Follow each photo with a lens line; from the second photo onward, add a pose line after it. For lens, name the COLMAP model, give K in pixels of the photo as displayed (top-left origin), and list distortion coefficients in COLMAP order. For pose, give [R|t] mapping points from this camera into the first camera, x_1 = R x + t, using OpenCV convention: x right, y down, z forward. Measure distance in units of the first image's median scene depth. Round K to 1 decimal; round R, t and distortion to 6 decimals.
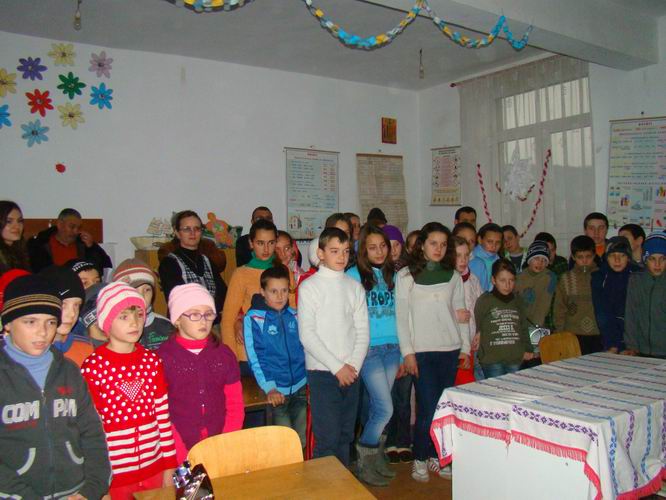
lens RADIAL K [[631.5, 0, 336.3], [0, 631.5, 251.3], [0, 0, 1]] dist [-0.187781, 0.158571]
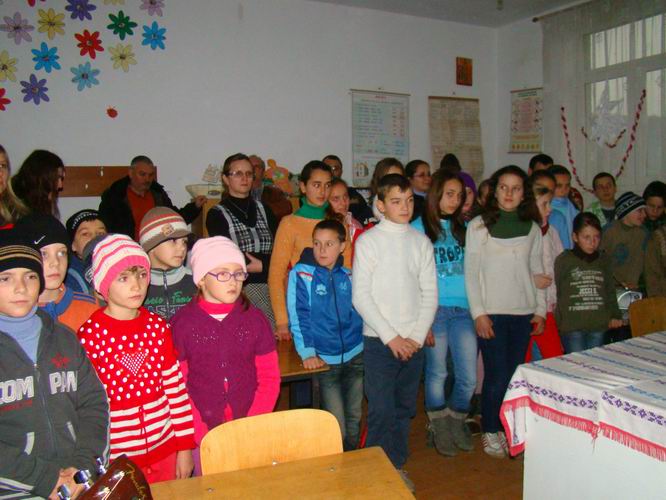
lens RADIAL K [[631.5, 0, 336.3], [0, 631.5, 251.3], [0, 0, 1]] dist [-0.187781, 0.158571]
pose [[0.992786, 0.015244, -0.118927, 0.018556], [-0.005893, 0.996890, 0.078591, 0.002550], [0.119755, -0.077323, 0.989788, 0.109074]]
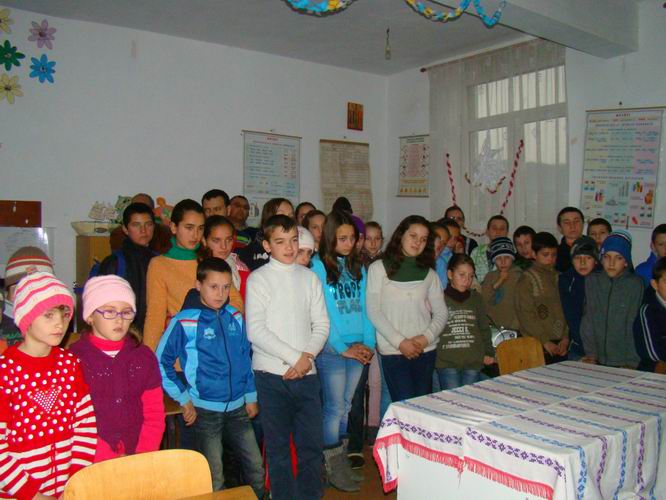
lens RADIAL K [[631.5, 0, 336.3], [0, 631.5, 251.3], [0, 0, 1]] dist [-0.187781, 0.158571]
pose [[0.998868, 0.022360, 0.041977, 0.040154], [-0.022951, 0.999644, 0.013637, -0.000647], [-0.041657, -0.014585, 0.999025, 0.097116]]
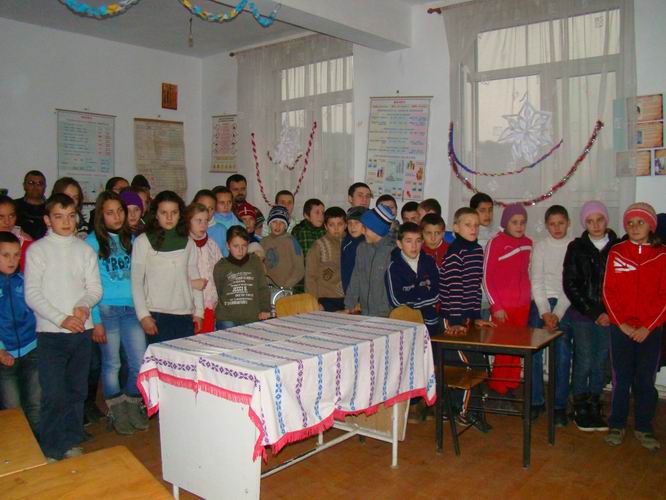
lens RADIAL K [[631.5, 0, 336.3], [0, 631.5, 251.3], [0, 0, 1]] dist [-0.187781, 0.158571]
pose [[0.960112, 0.000697, 0.279614, 0.129039], [-0.015847, 0.998525, 0.051926, -0.000409], [-0.279166, -0.054285, 0.958707, -0.074546]]
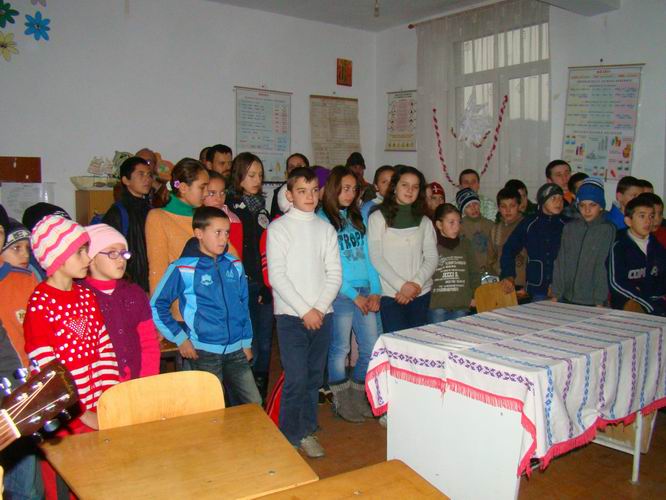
lens RADIAL K [[631.5, 0, 336.3], [0, 631.5, 251.3], [0, 0, 1]] dist [-0.187781, 0.158571]
pose [[0.997949, 0.013836, 0.062507, 0.030525], [-0.018909, 0.996509, 0.081317, 0.010906], [-0.061163, -0.082332, 0.994726, 0.036946]]
